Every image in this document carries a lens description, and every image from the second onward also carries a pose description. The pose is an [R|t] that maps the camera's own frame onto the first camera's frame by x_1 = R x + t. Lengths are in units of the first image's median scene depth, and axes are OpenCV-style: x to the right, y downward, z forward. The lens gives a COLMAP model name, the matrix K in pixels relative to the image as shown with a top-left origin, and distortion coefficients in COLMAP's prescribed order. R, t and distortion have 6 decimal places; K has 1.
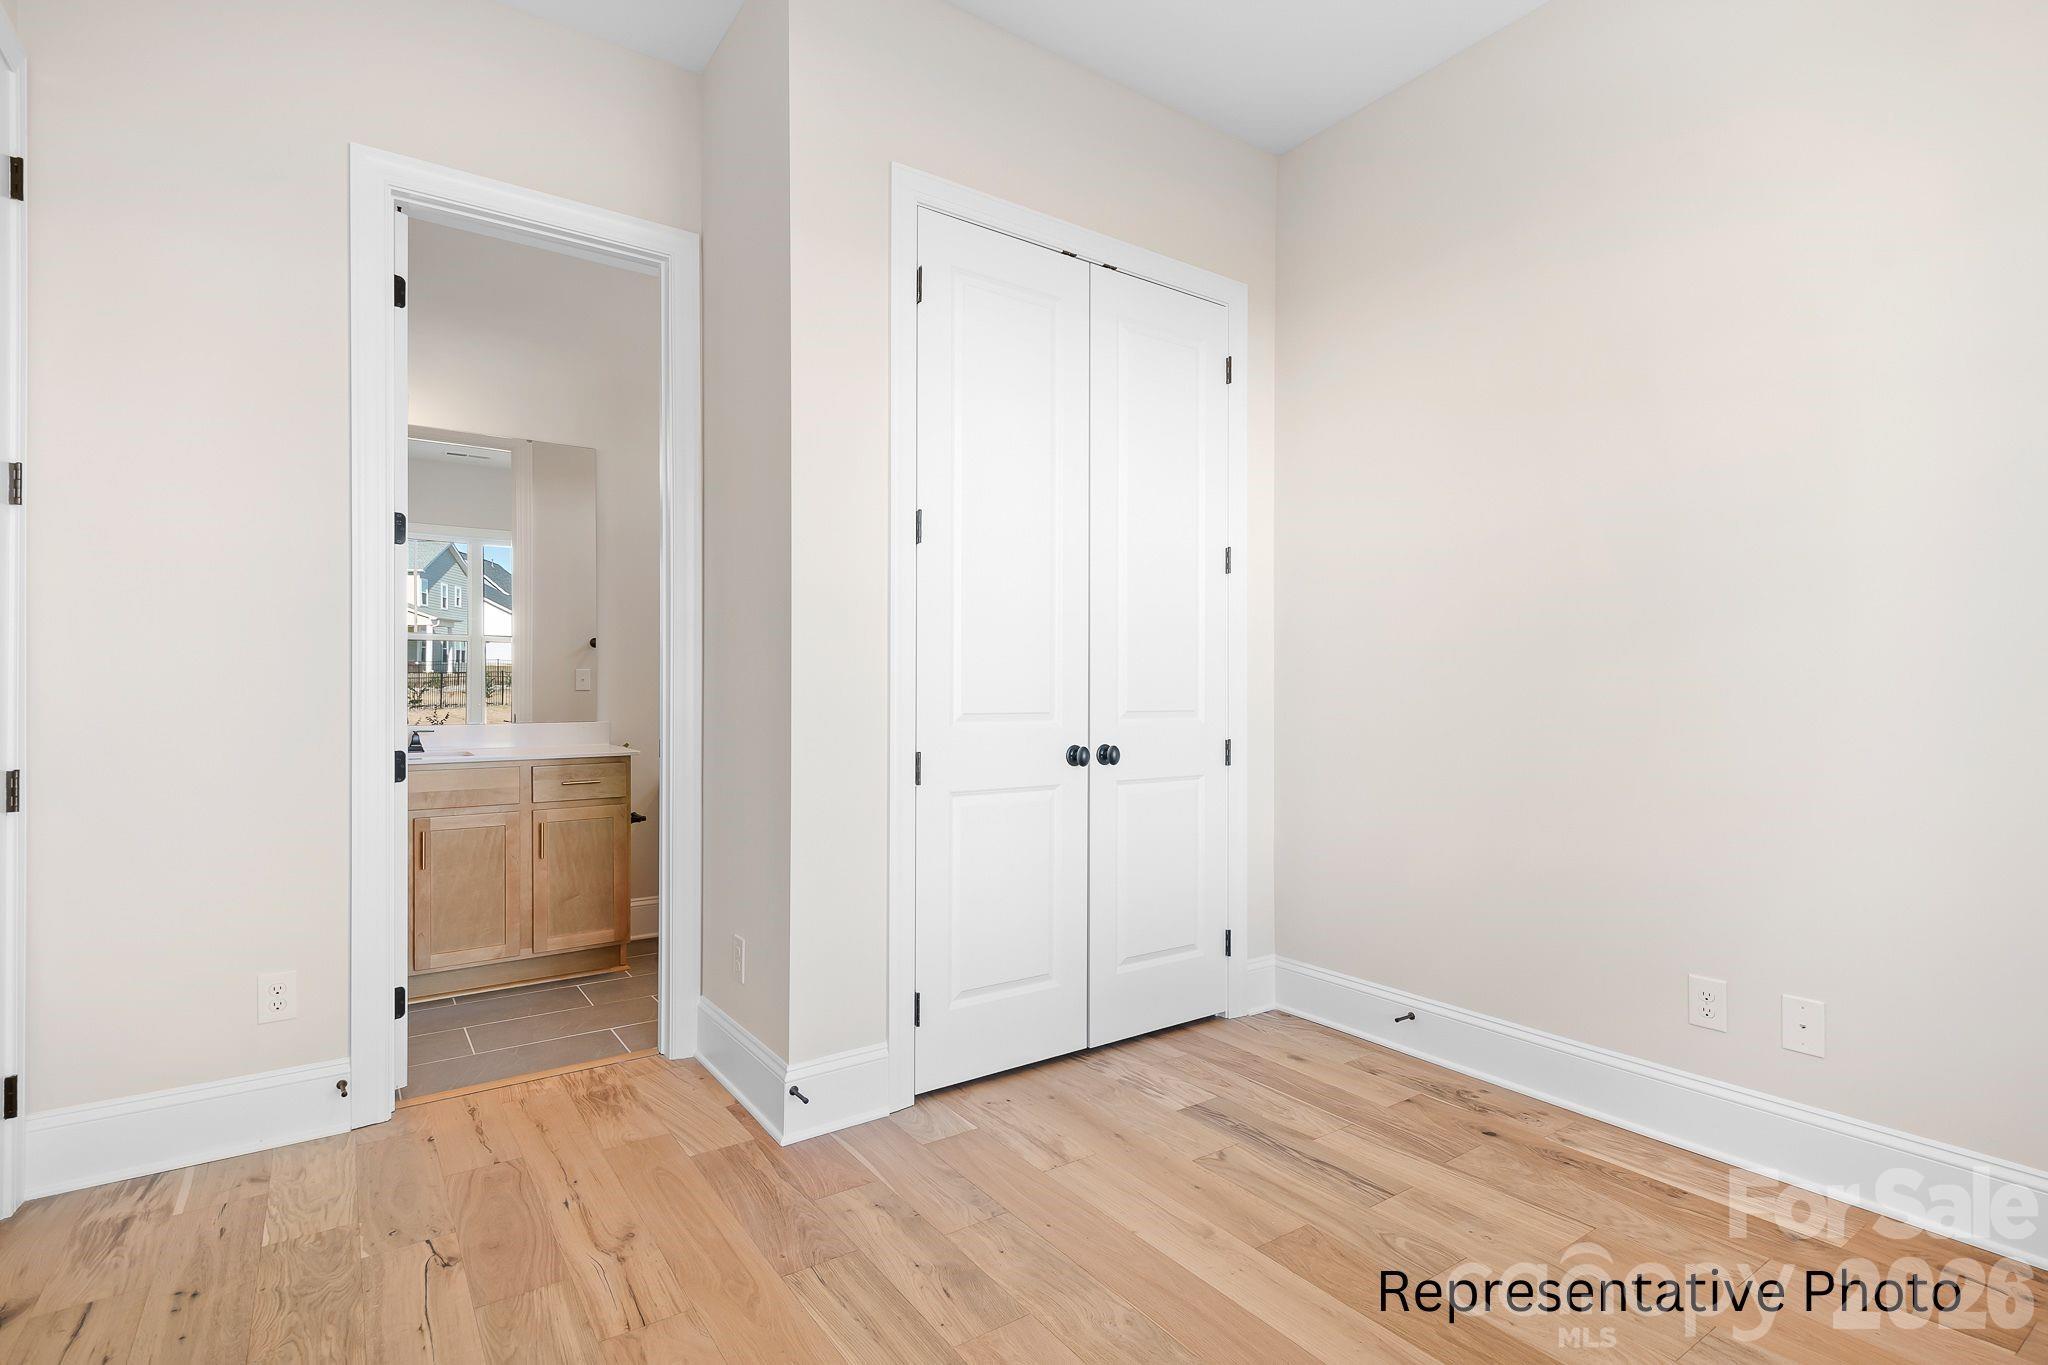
lens RADIAL K [[964.2, 0, 1033.6], [0, 964.2, 688.3], [0, 0, 1]] dist [-0.002348, -0.000535]
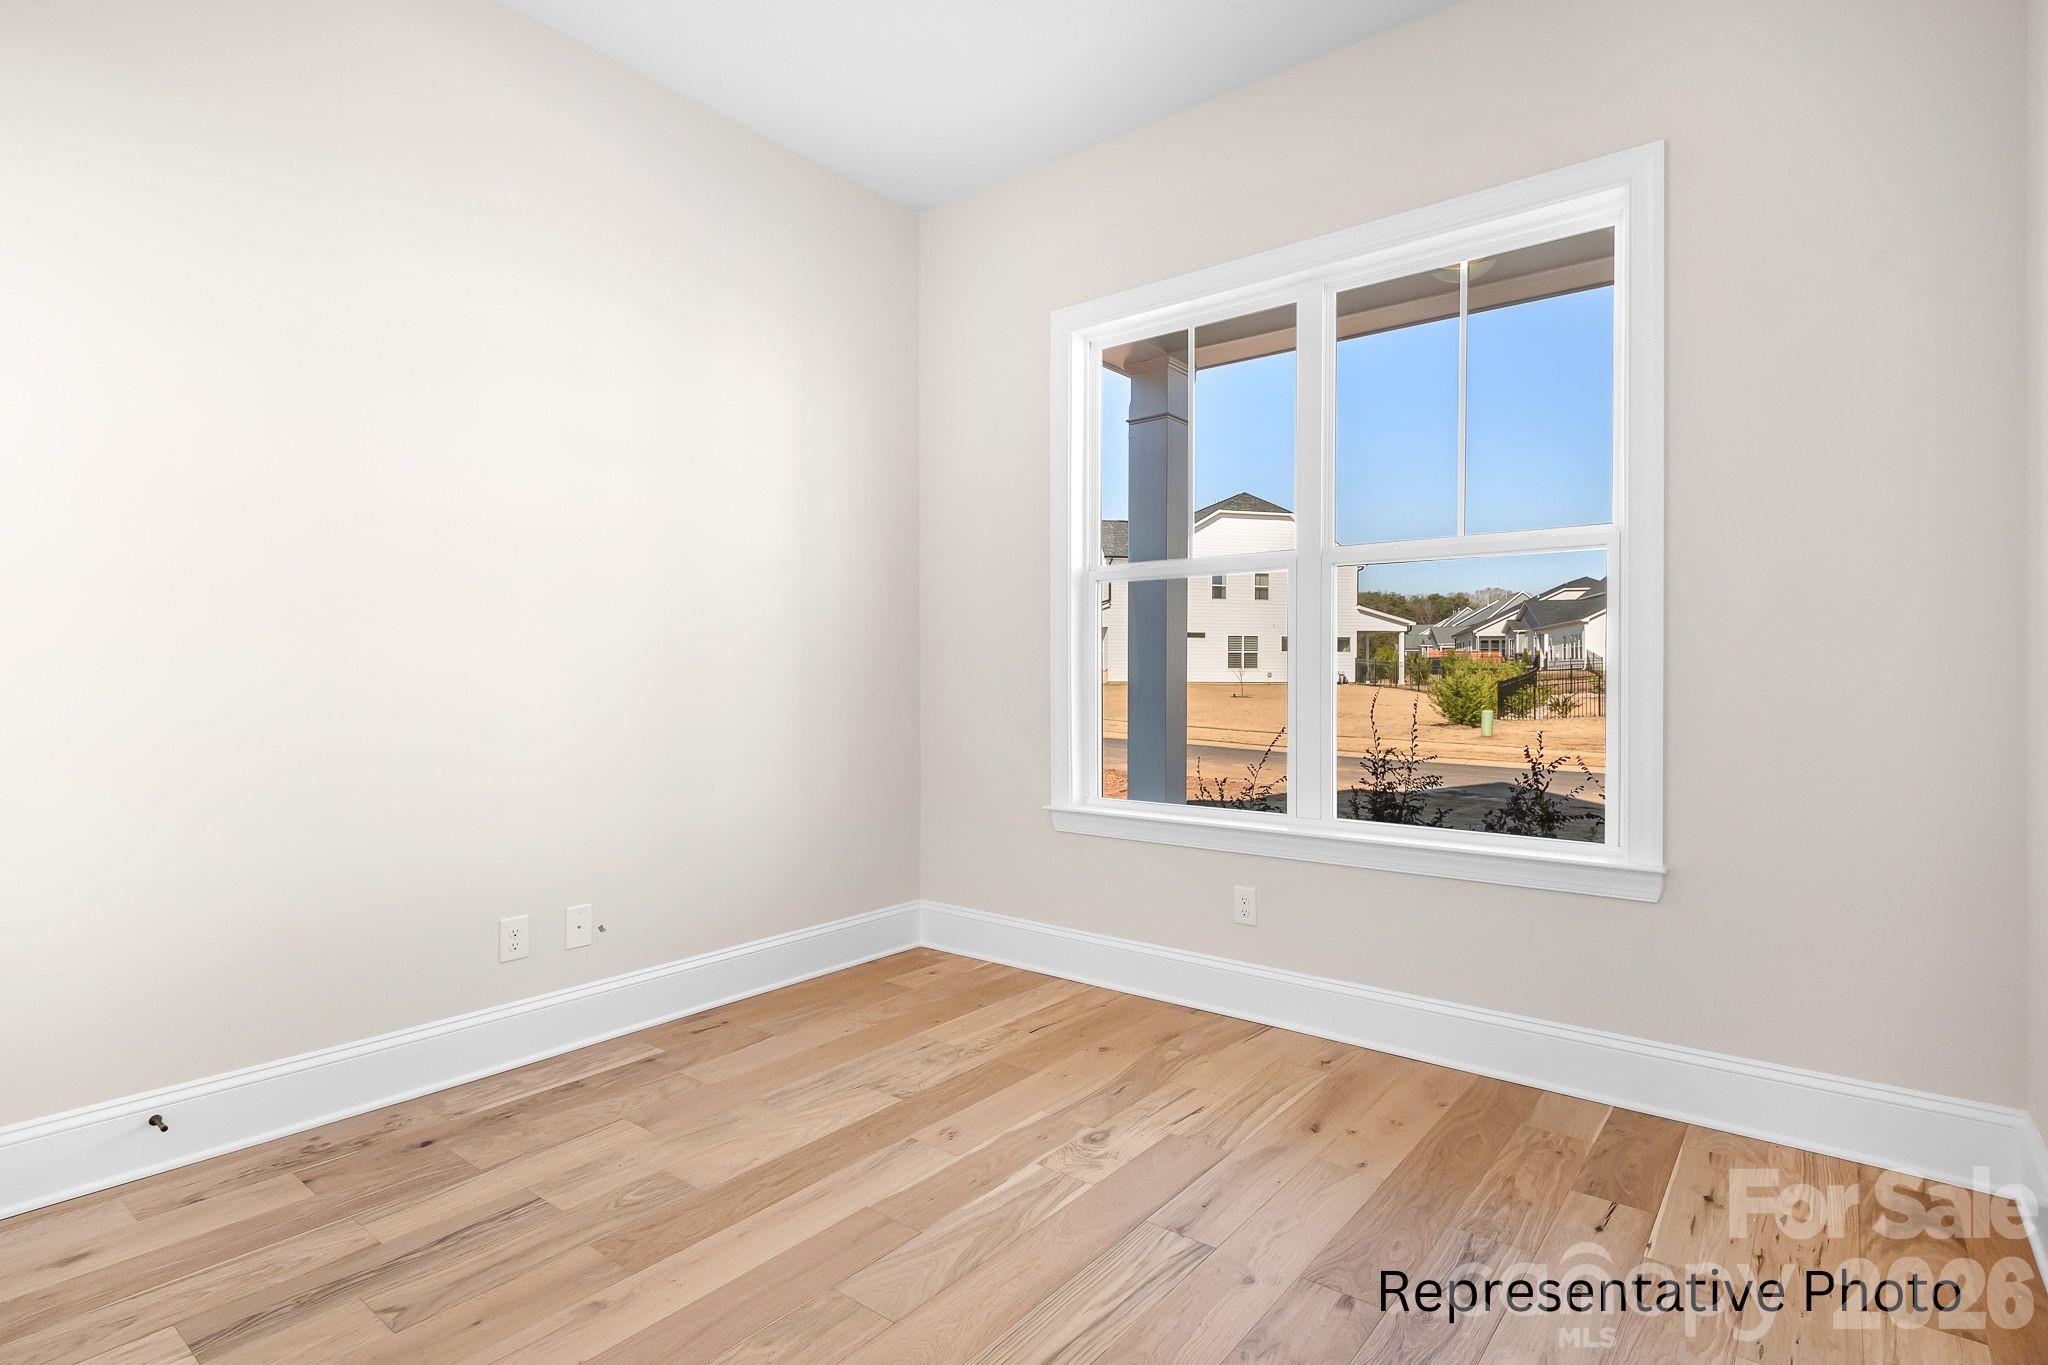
lens RADIAL K [[964.2, 0, 1033.7], [0, 964.2, 679.4], [0, 0, 1]] dist [-0.002348, -0.000535]
pose [[-0.262768, -0.000708, 0.964859, -0.611153], [-0.002802, 0.999996, -0.000029, 0.006785], [-0.964855, -0.002711, -0.262769, 0.698353]]
